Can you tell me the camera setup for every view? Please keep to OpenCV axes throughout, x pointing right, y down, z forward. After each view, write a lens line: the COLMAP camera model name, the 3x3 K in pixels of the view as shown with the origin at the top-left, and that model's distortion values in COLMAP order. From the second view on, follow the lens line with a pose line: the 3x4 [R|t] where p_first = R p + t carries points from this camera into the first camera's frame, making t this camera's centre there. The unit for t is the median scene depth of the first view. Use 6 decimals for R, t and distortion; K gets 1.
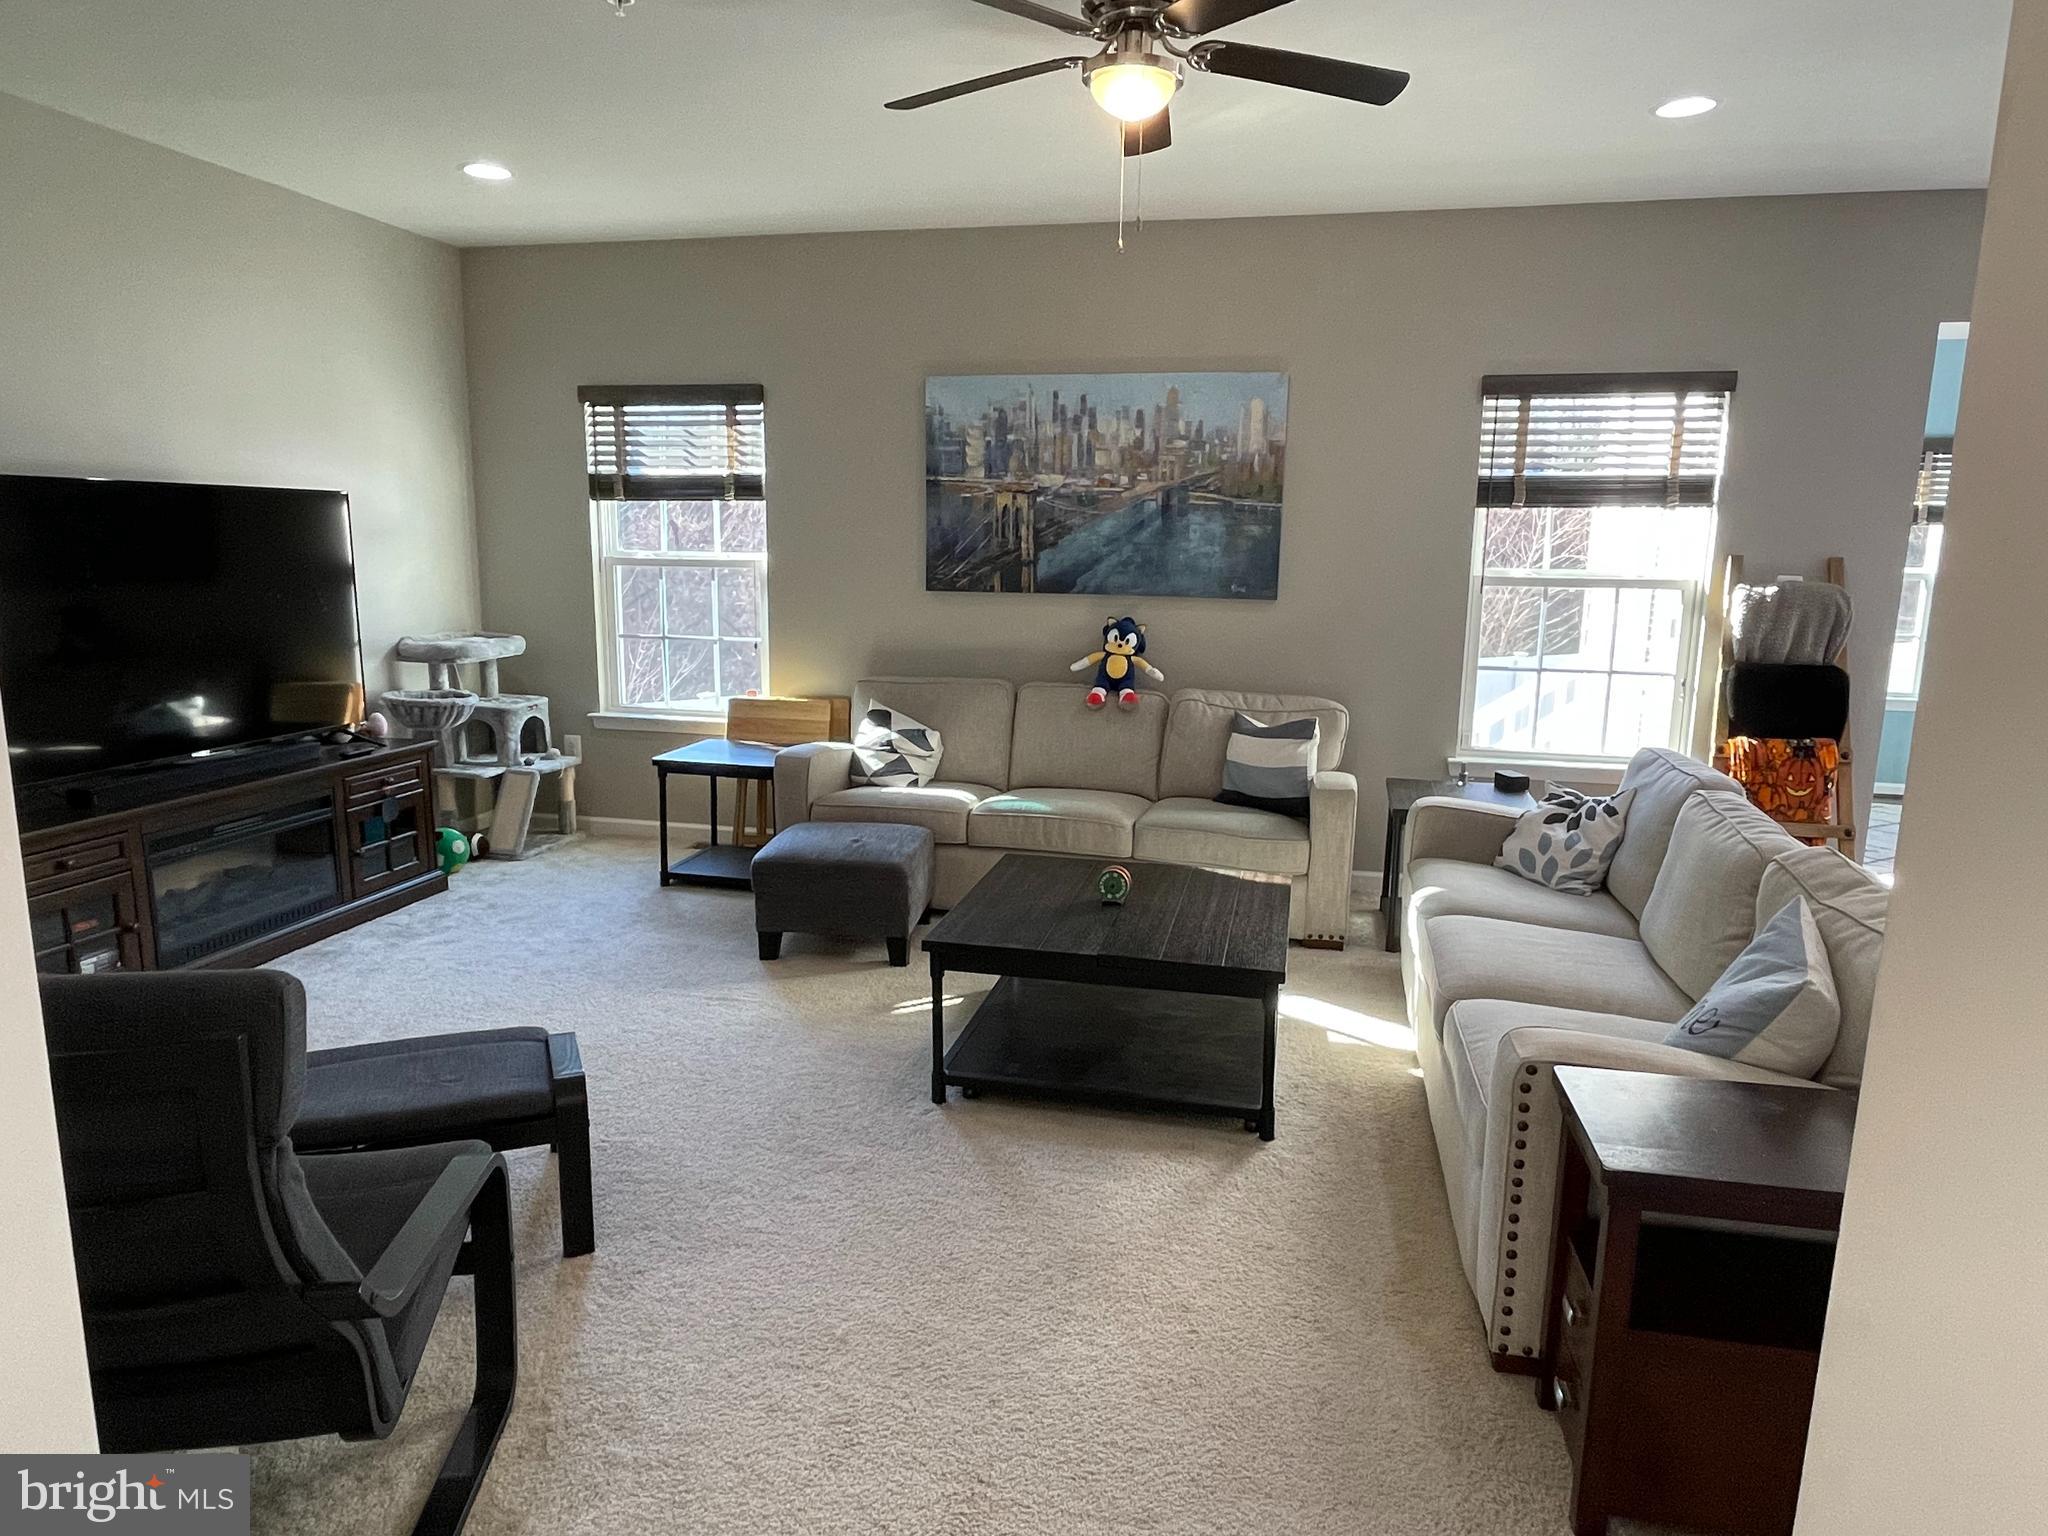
lens RADIAL K [[1261.3, 0, 1030.4], [0, 1261.3, 762.1], [0, 0, 1]] dist [0.002008, -0.000421]
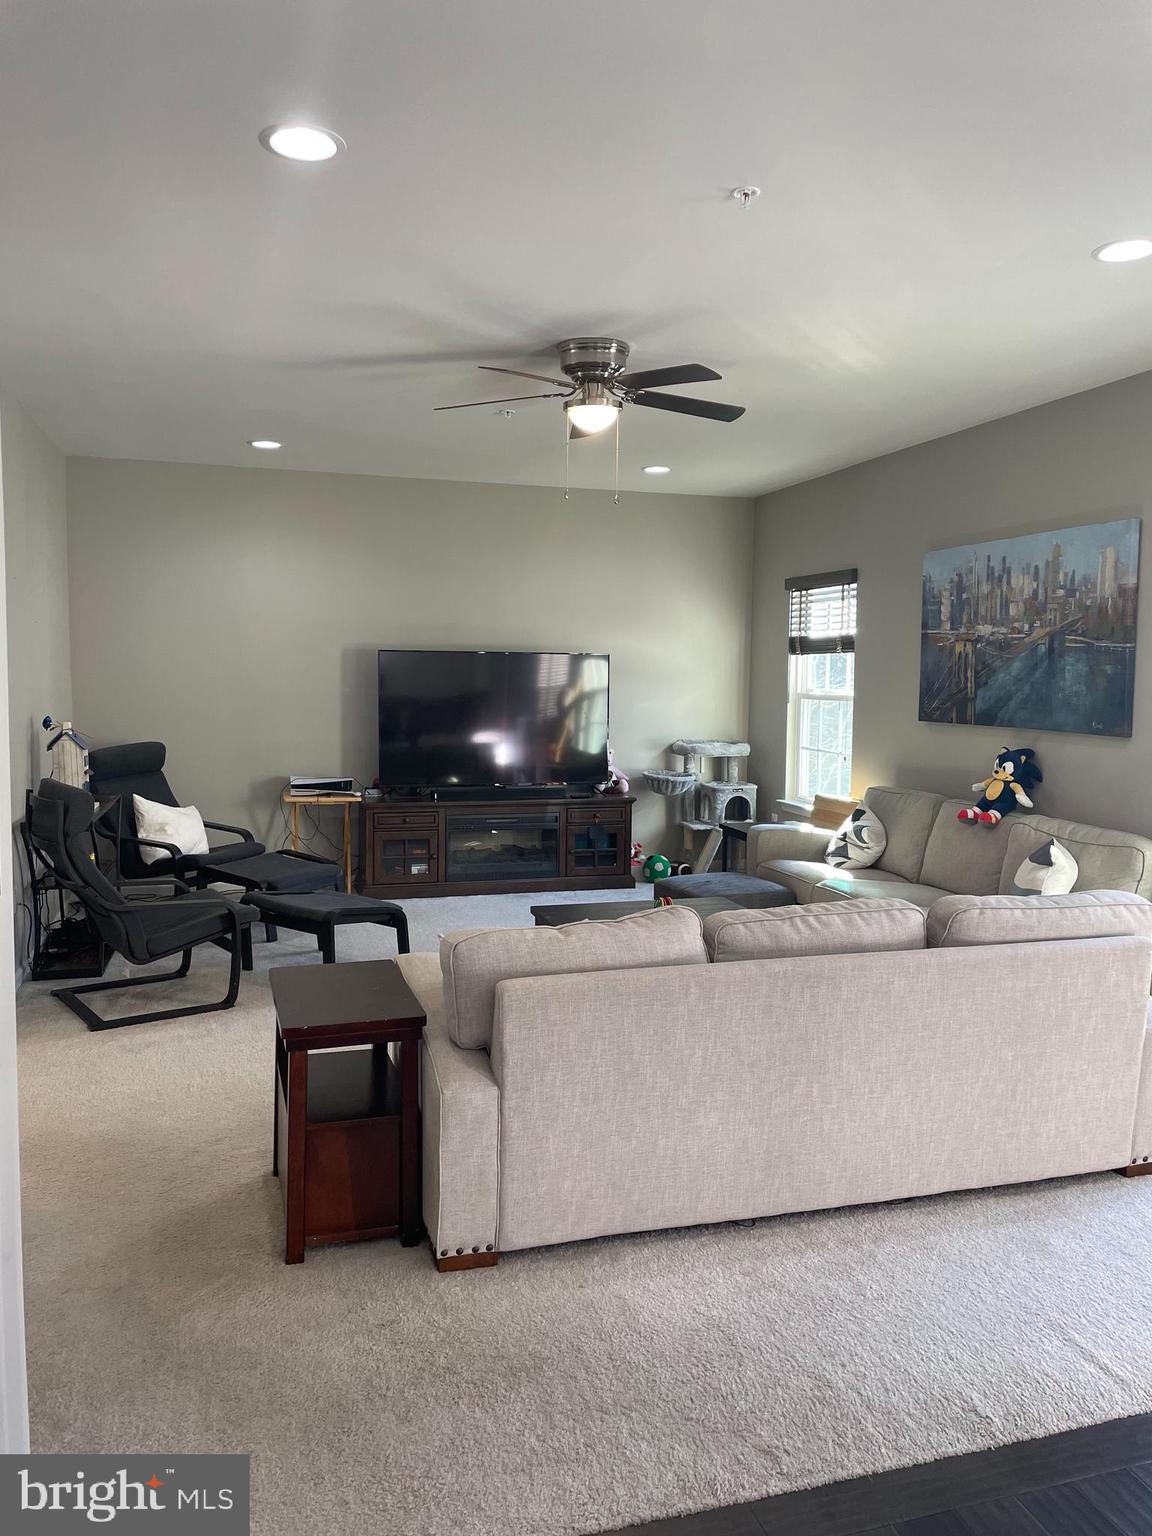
lens RADIAL K [[1128.4, 0, 575.7], [0, 1128.4, 774.0], [0, 0, 1]] dist [0.003438, -0.029908]
pose [[0.482837, 0.070021, -0.872906, 0.757643], [-0.158527, 0.987318, -0.008489, -0.021112], [0.861242, 0.142478, 0.487814, 0.176505]]
